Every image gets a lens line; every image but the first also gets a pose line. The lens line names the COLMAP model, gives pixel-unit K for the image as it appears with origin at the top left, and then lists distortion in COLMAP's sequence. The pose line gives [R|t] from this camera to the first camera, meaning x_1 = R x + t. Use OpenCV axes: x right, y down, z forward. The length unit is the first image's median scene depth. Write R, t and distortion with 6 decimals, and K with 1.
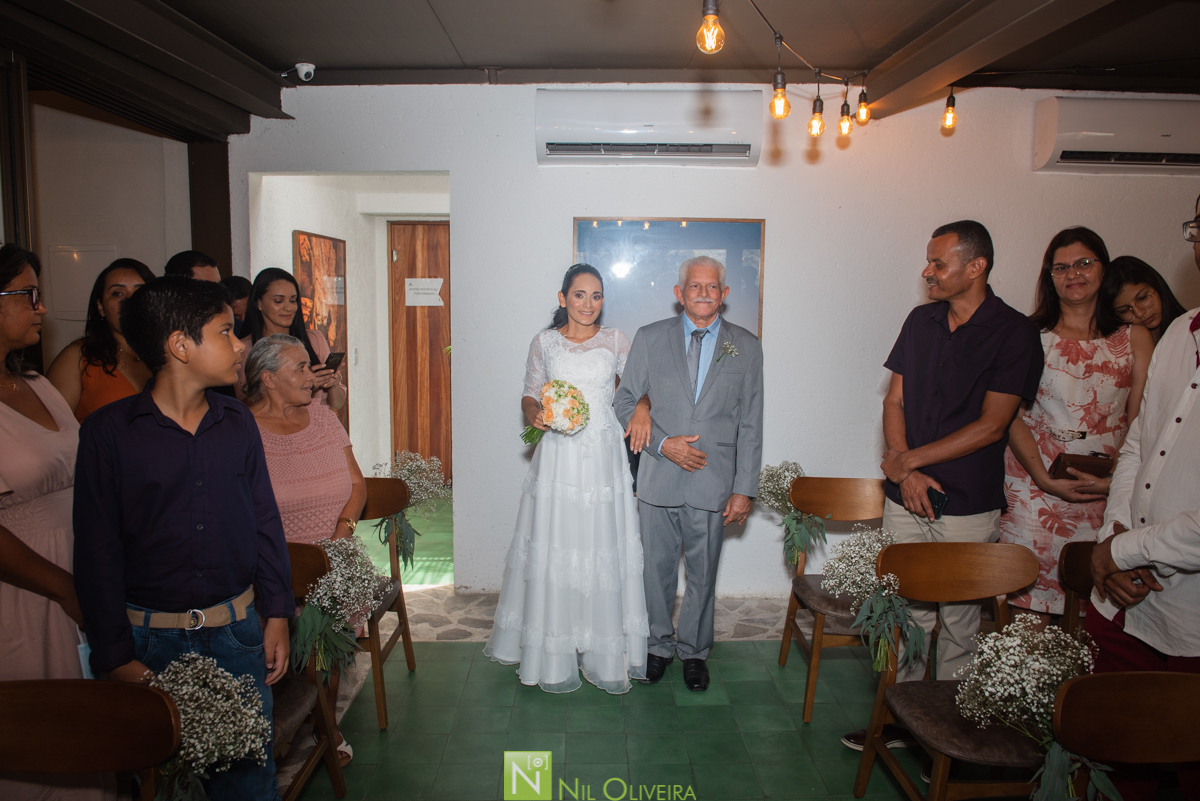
lens RADIAL K [[854.5, 0, 599.2], [0, 854.5, 396.7], [0, 0, 1]] dist [-0.052617, 0.000238]
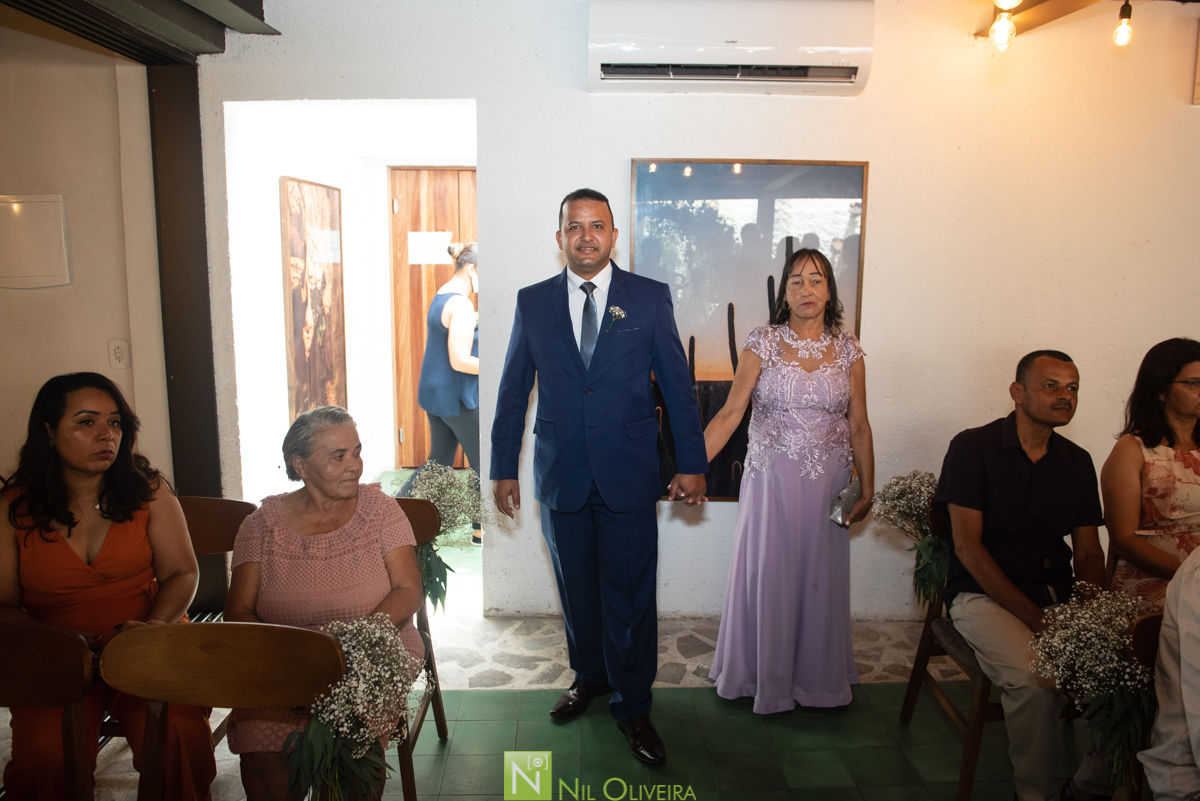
lens RADIAL K [[858.7, 0, 601.6], [0, 858.7, 382.7], [0, 0, 1]] dist [-0.056798, 0.004469]
pose [[0.999883, -0.003019, 0.015019, -0.070955], [0.002409, 0.999178, 0.040470, -0.032134], [-0.015129, -0.040429, 0.999068, 0.187382]]
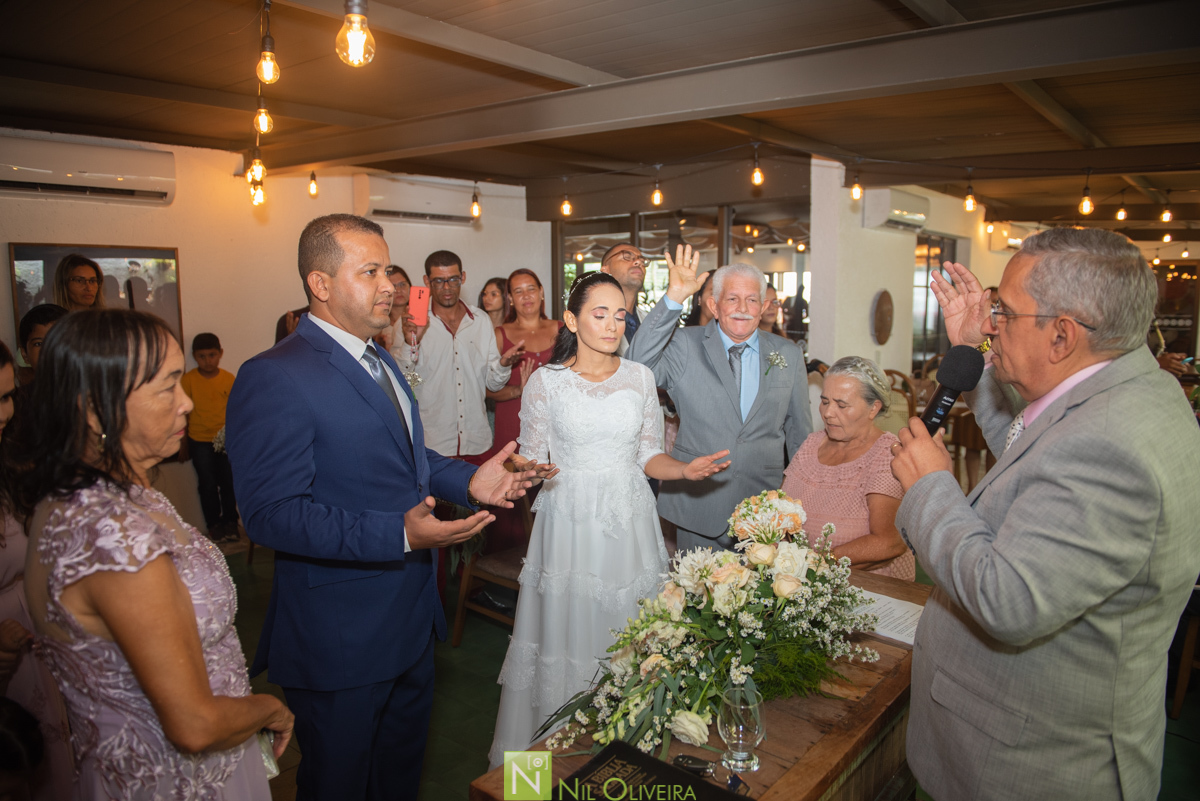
lens RADIAL K [[821.1, 0, 609.2], [0, 821.1, 395.4], [0, 0, 1]] dist [-0.054394, -0.003720]
pose [[0.647674, -0.105198, 0.754620, -0.338818], [0.098160, 0.993689, 0.054277, 0.017360], [-0.755568, 0.038920, 0.653913, -0.315936]]
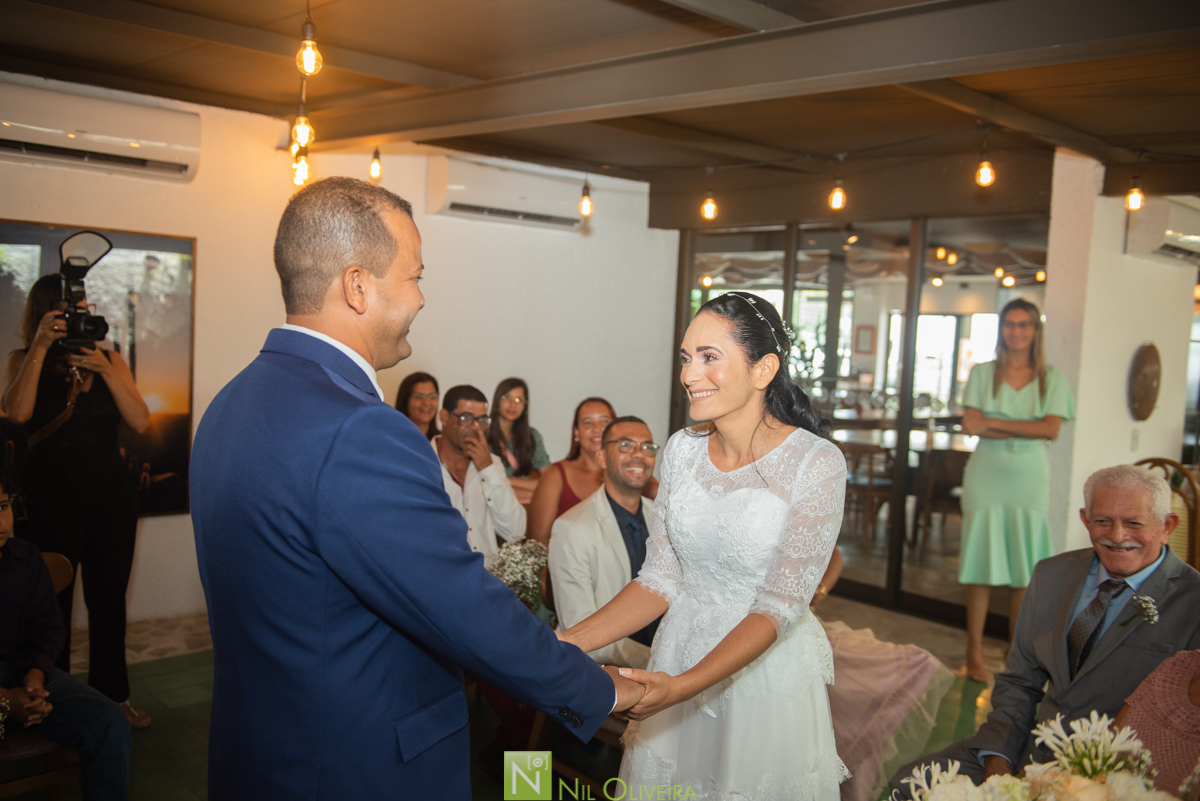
lens RADIAL K [[1027.3, 0, 602.9], [0, 1027.3, 394.7], [0, 0, 1]] dist [-0.006217, -0.009754]
pose [[0.737295, -0.018796, 0.675309, -0.277757], [0.036601, 0.999256, -0.012148, 0.011947], [-0.674578, 0.033673, 0.737435, -0.224495]]
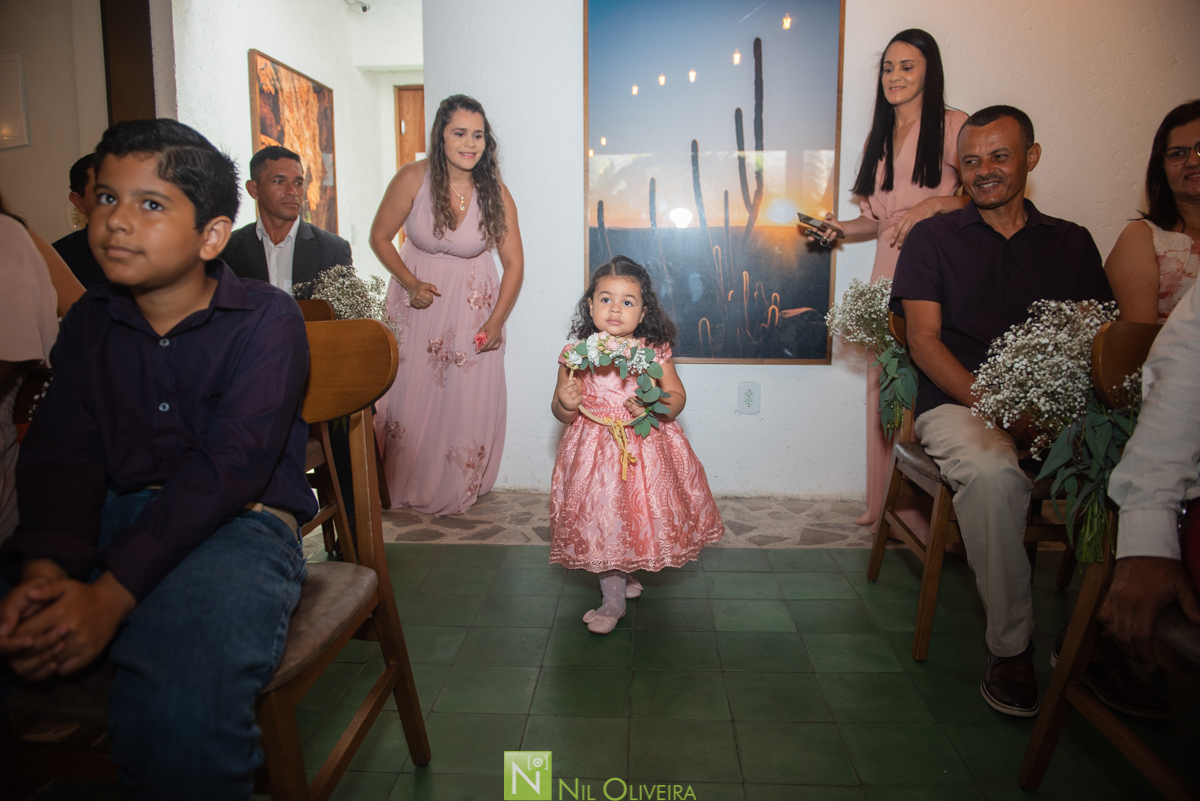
lens RADIAL K [[810.6, 0, 600.0], [0, 810.6, 400.5], [0, 0, 1]] dist [-0.054246, -0.001141]
pose [[0.997090, 0.002535, -0.076186, 0.038211], [0.001271, 0.998756, 0.049856, 0.118503], [0.076218, -0.049808, 0.995846, 0.291734]]
